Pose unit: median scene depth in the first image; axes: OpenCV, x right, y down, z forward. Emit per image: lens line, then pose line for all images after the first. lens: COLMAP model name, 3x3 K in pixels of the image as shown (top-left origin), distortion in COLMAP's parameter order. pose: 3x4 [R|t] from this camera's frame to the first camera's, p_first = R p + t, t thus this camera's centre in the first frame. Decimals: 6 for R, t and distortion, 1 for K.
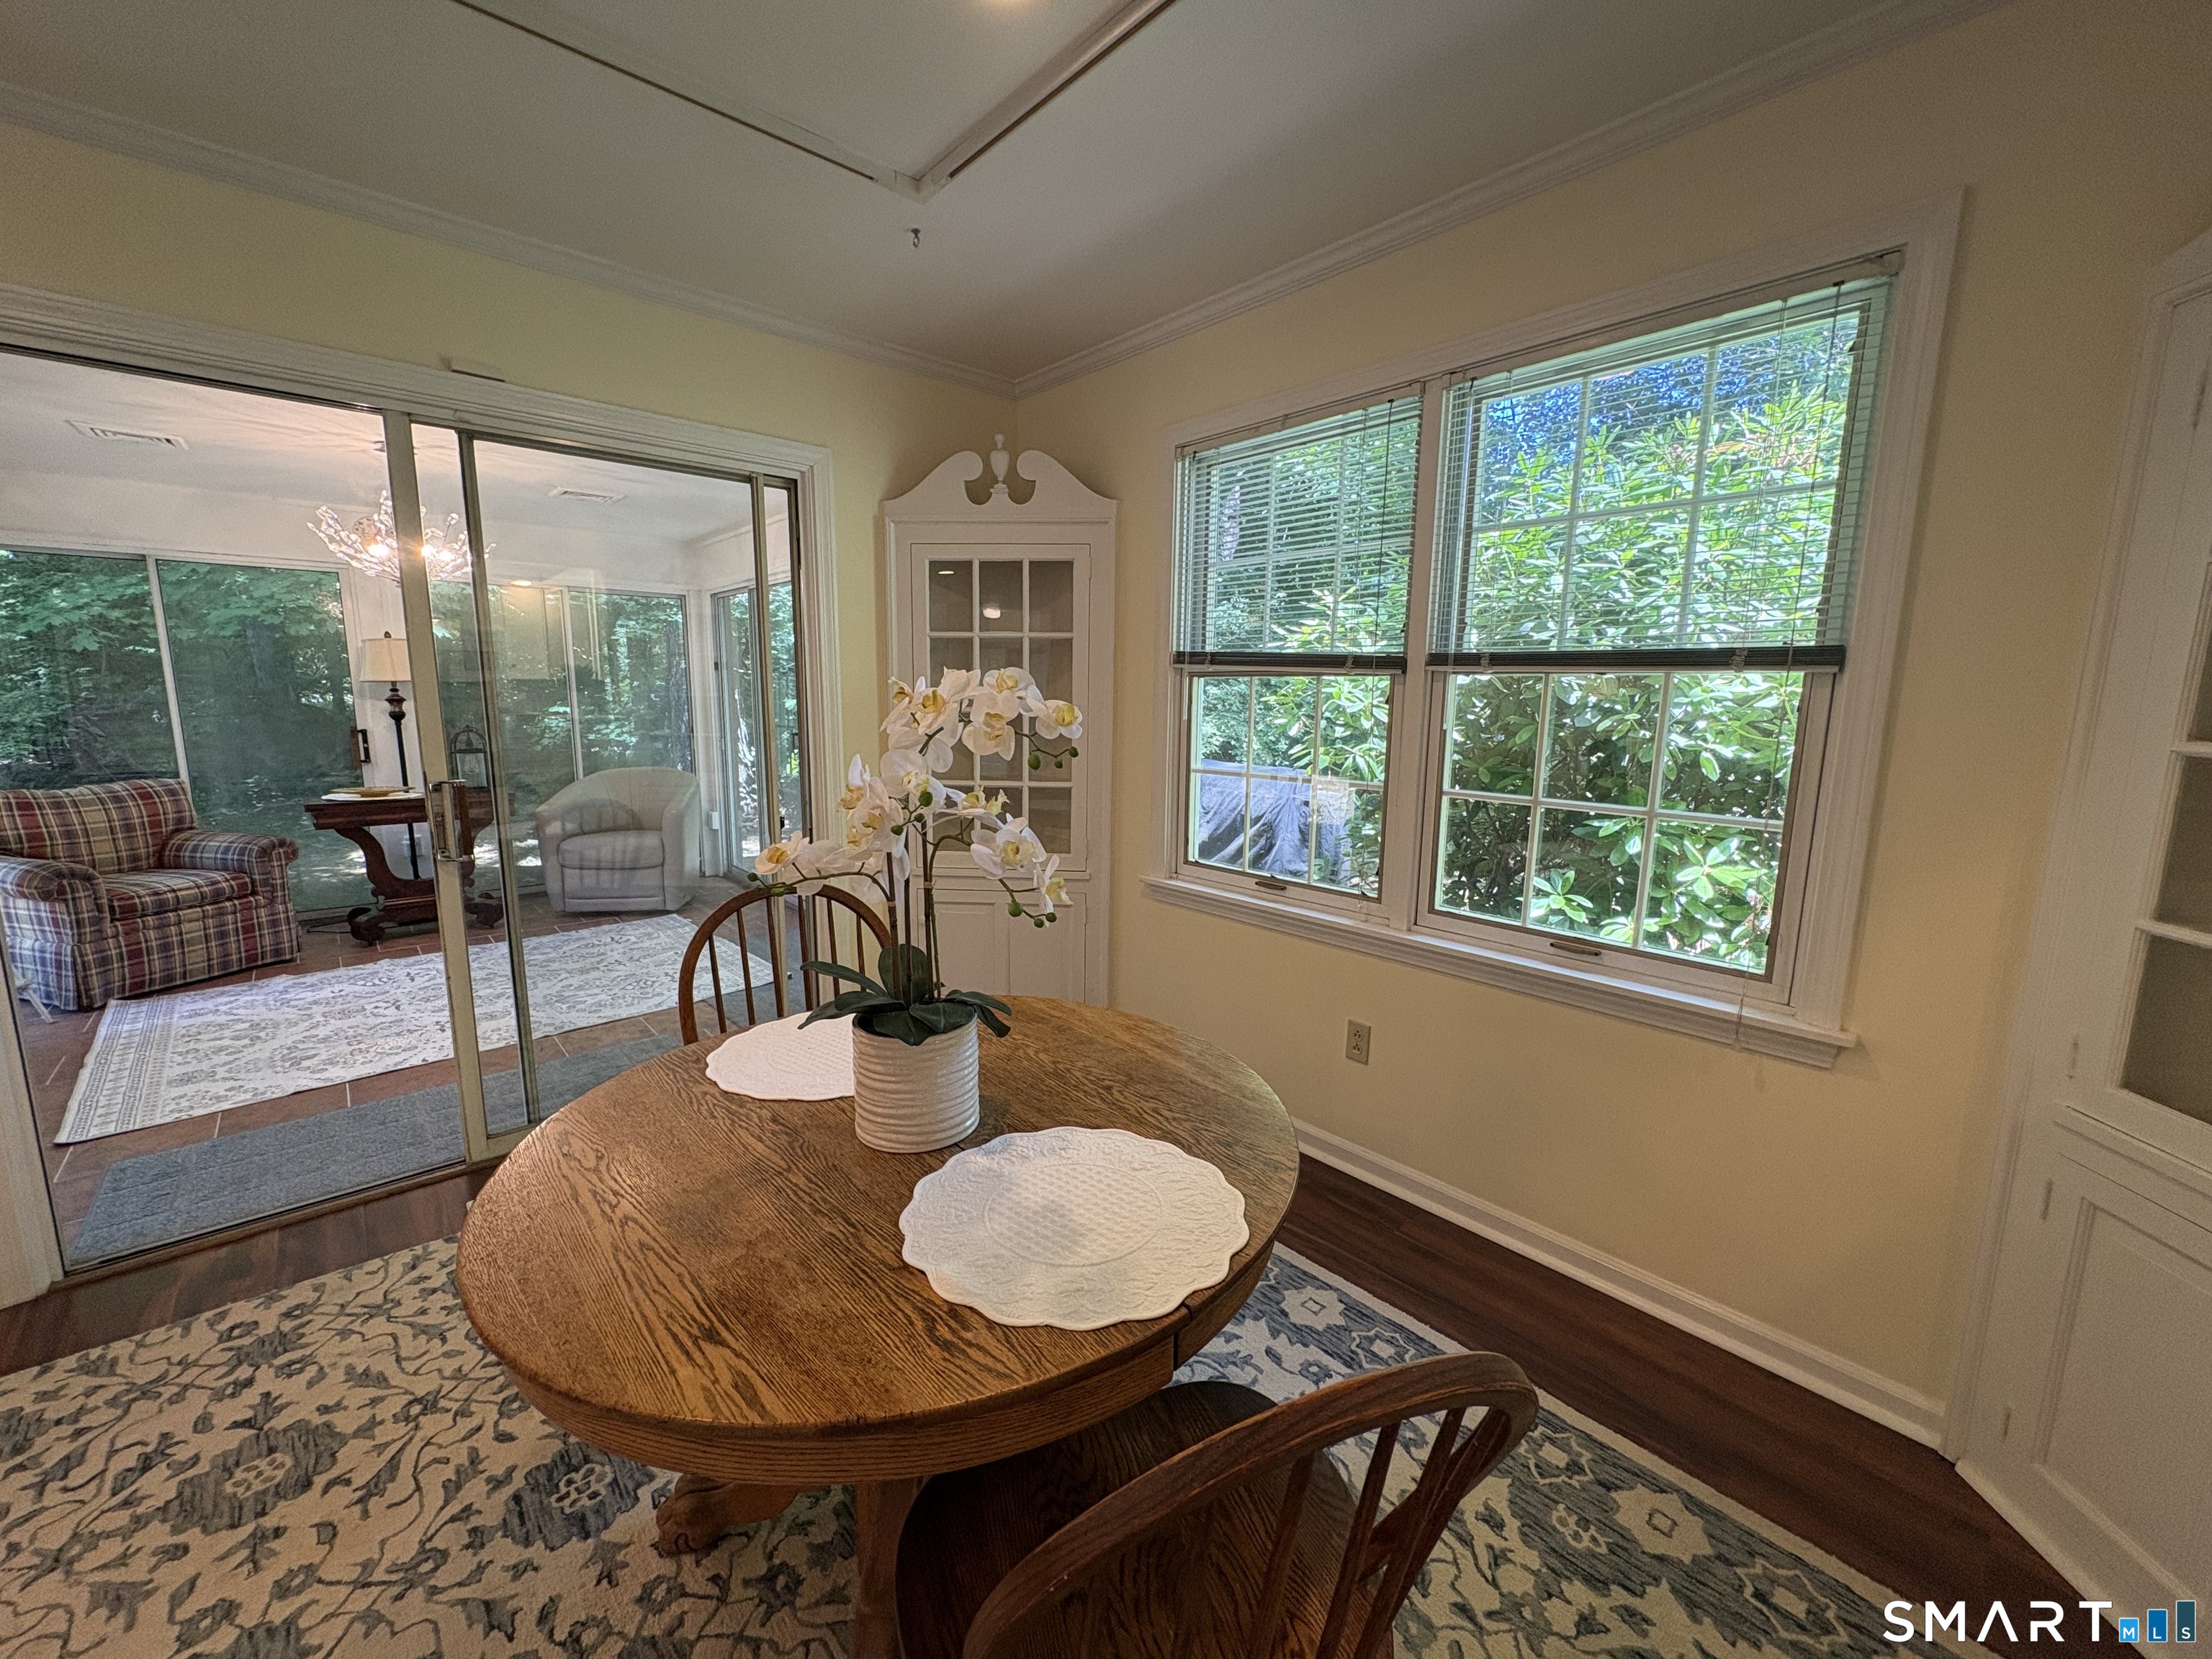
lens RADIAL K [[889.7, 0, 1090.6], [0, 889.7, 818.3], [0, 0, 1]] dist [0.009453, 0.001141]
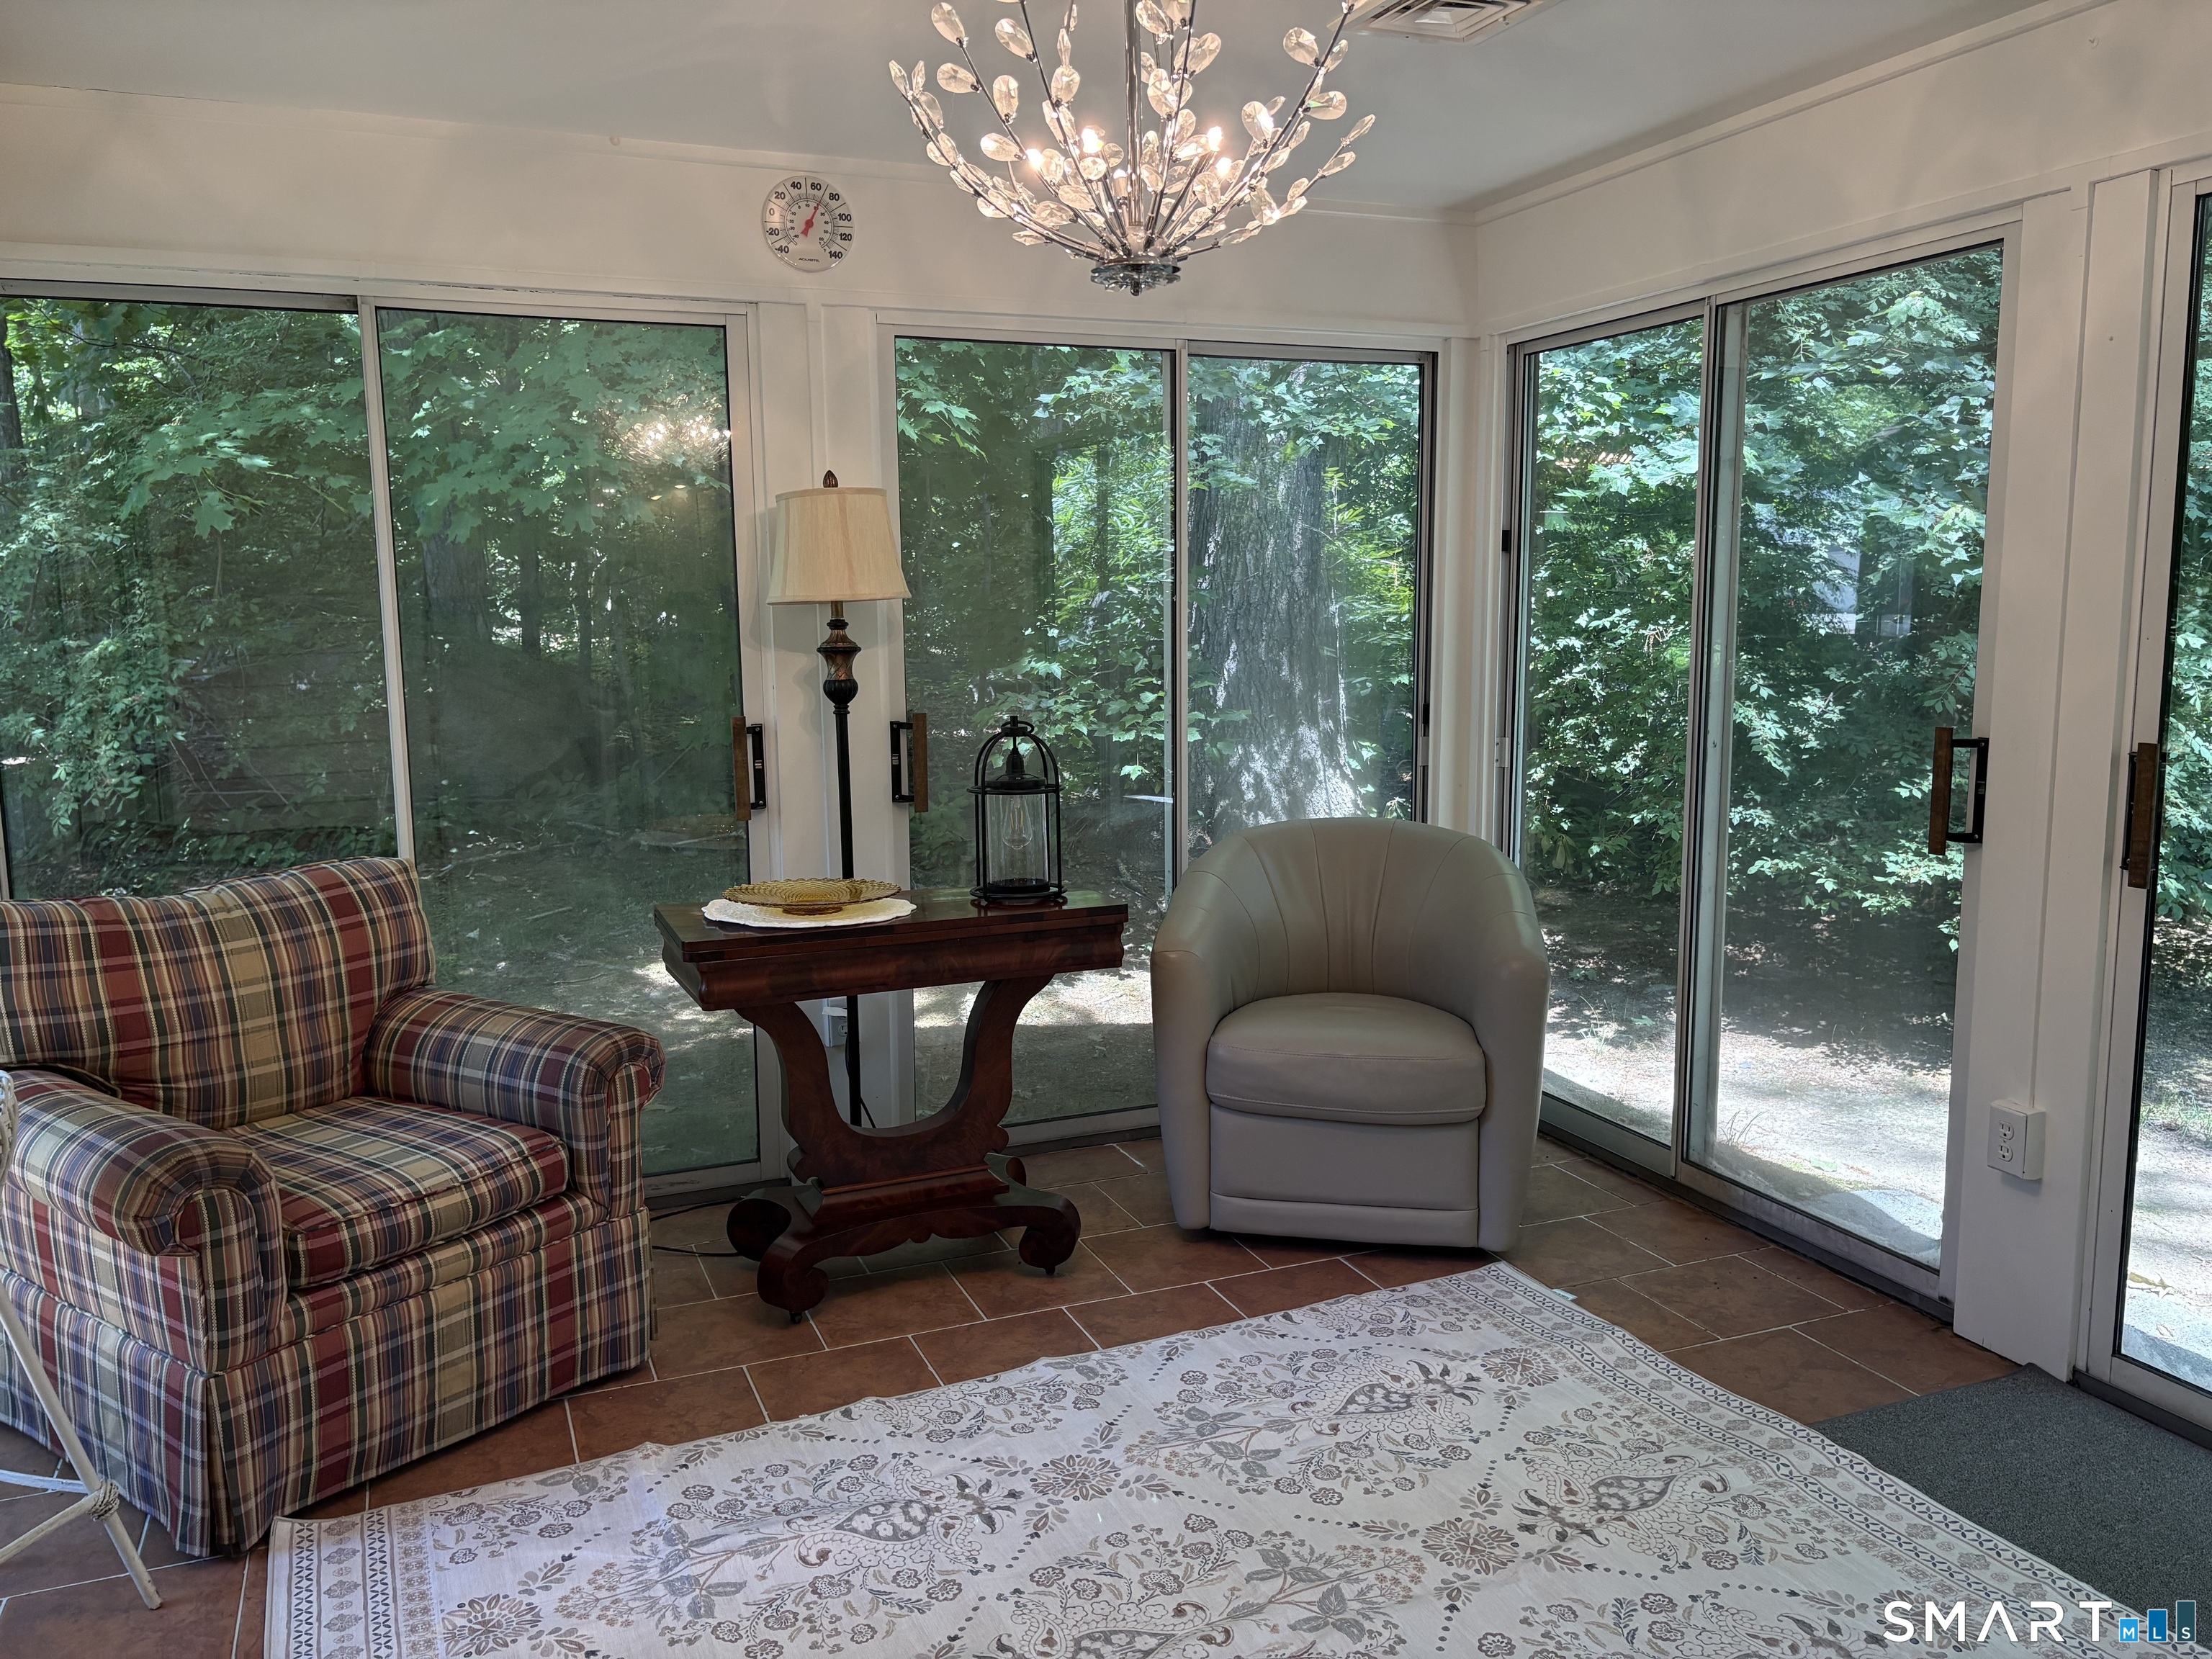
lens RADIAL K [[1686.8, 0, 1105.9], [0, 1686.8, 821.4], [0, 0, 1]] dist [0.046556, -0.026291]
pose [[0.946483, 0.023419, -0.321904, -0.538276], [-0.028167, 0.999552, -0.010101, -0.067875], [0.321524, 0.018628, 0.946718, 0.438910]]
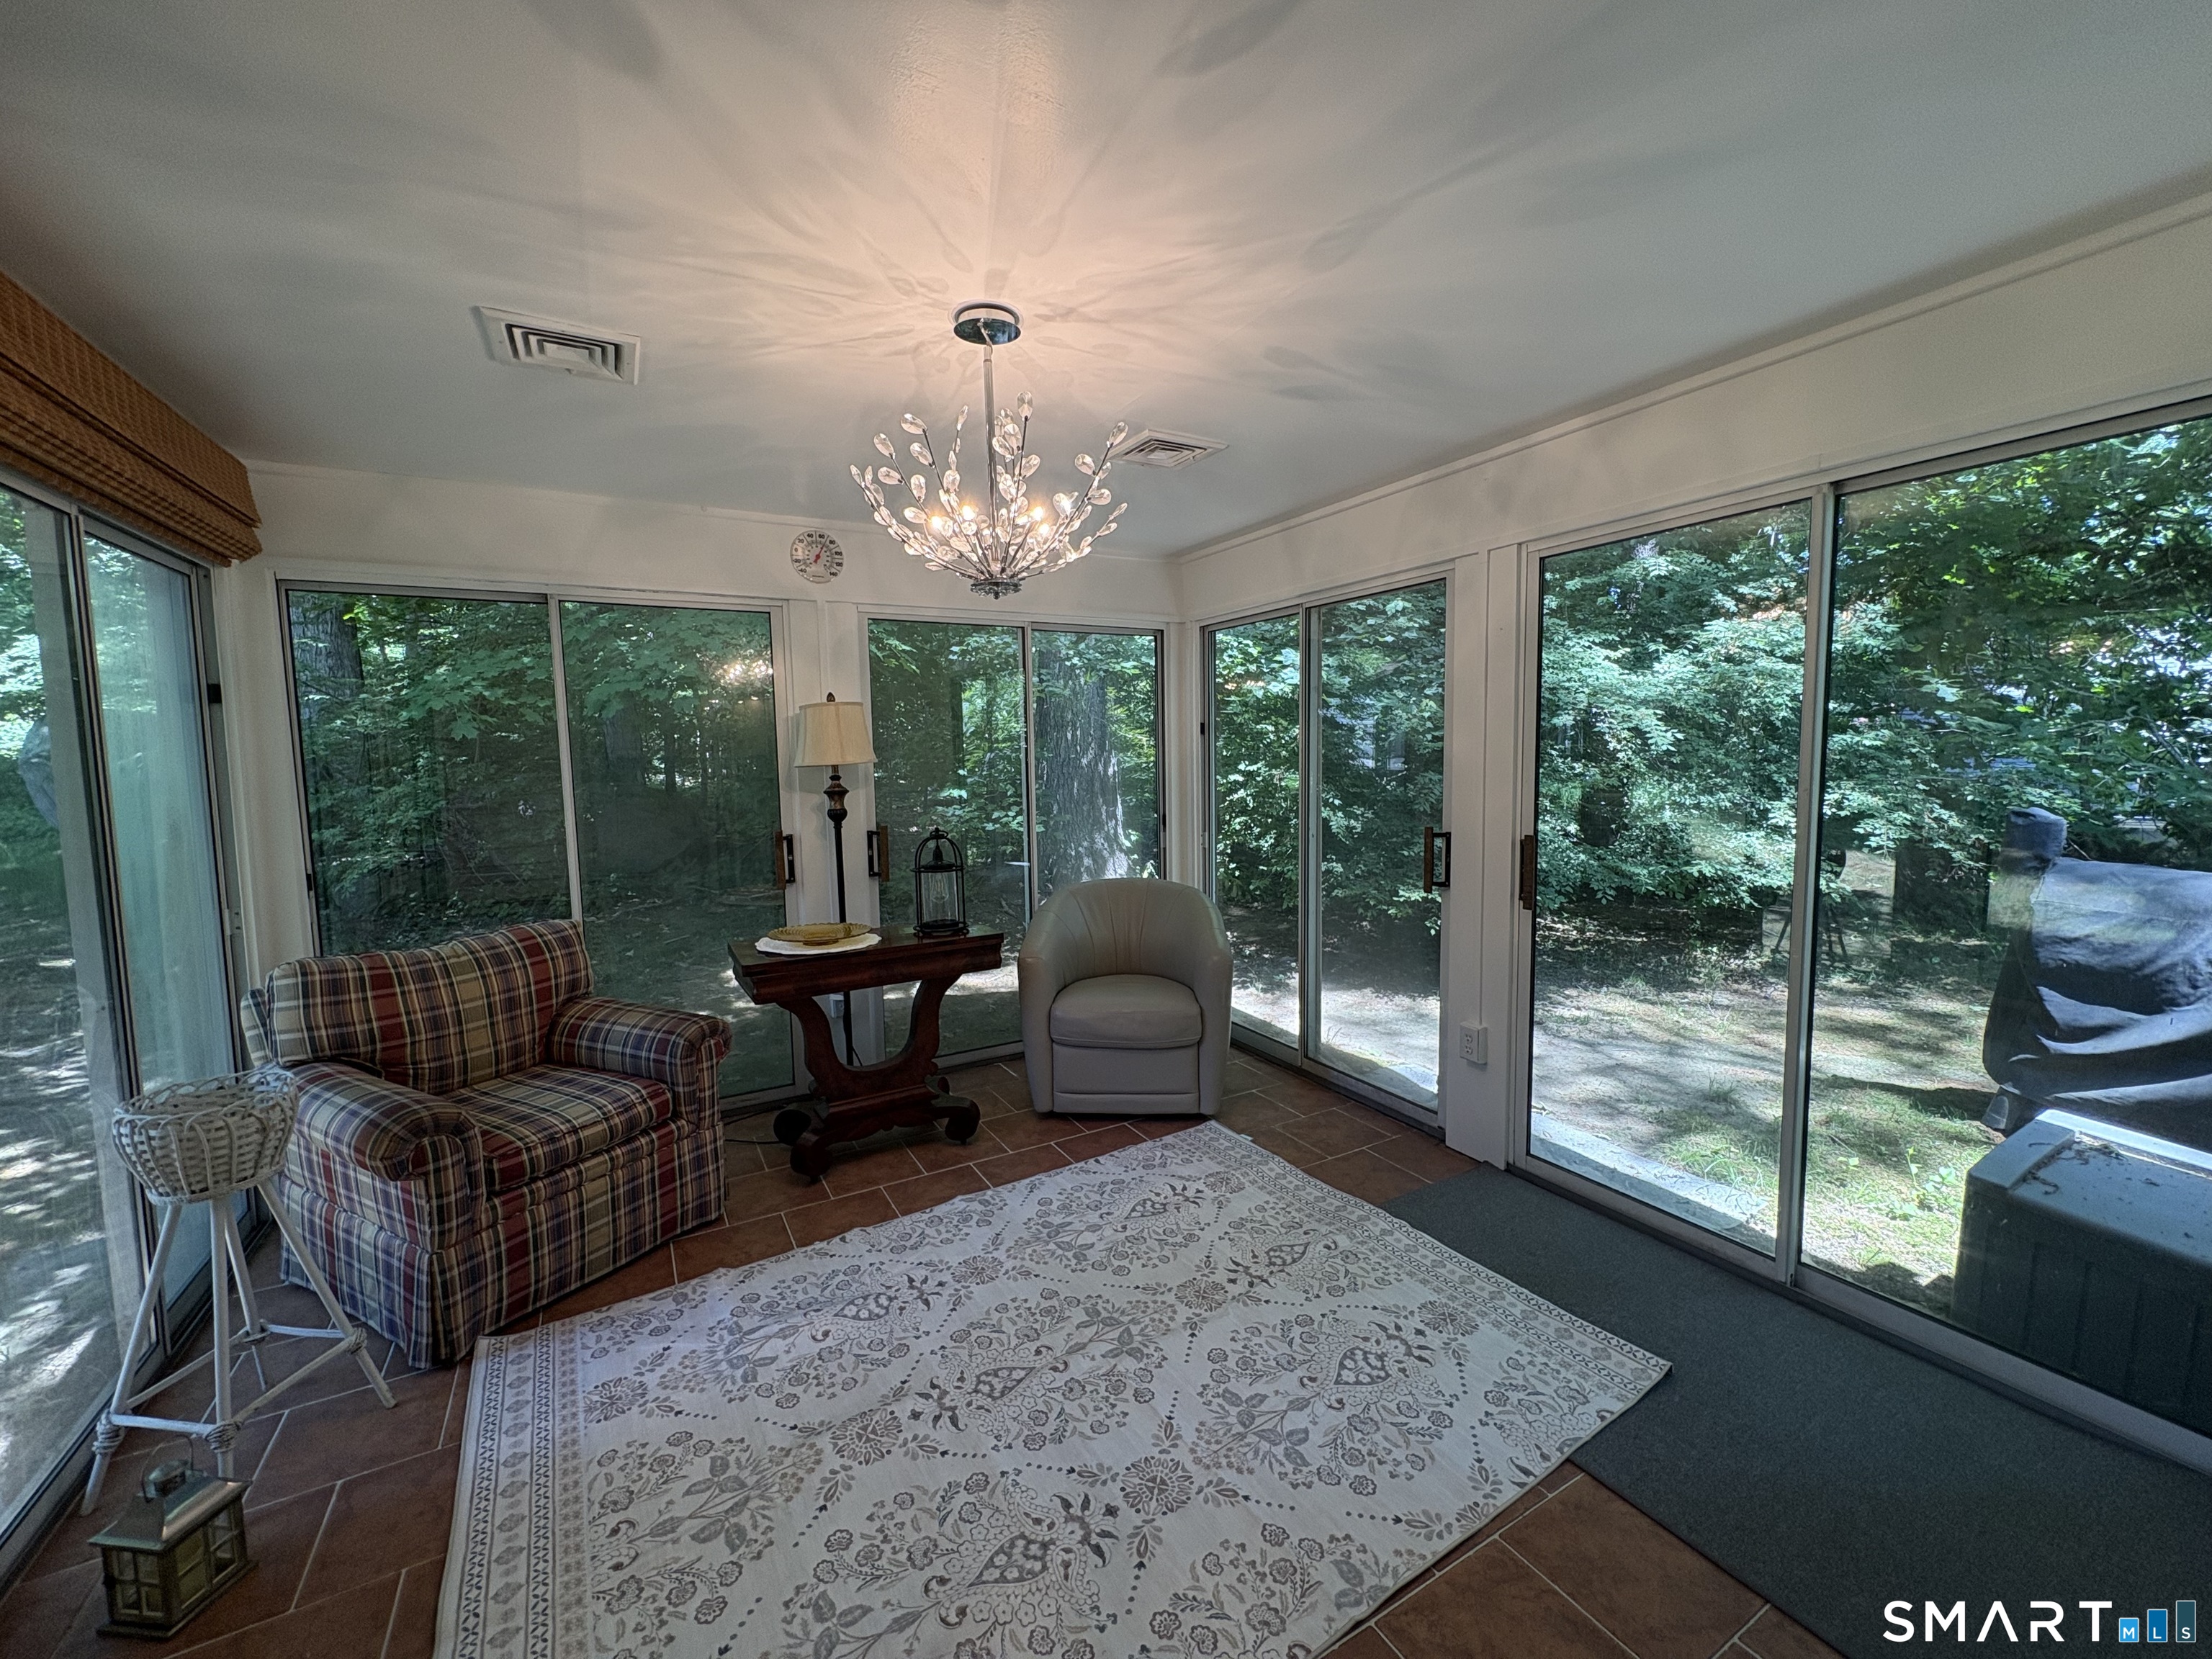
lens RADIAL K [[889.7, 0, 1104.3], [0, 889.7, 825.5], [0, 0, 1]] dist [0.009453, 0.001141]
pose [[0.978455, -0.011284, -0.206153, -0.544930], [-0.001389, 0.998123, -0.061228, -0.081892], [0.206457, 0.060195, 0.976602, 0.477053]]
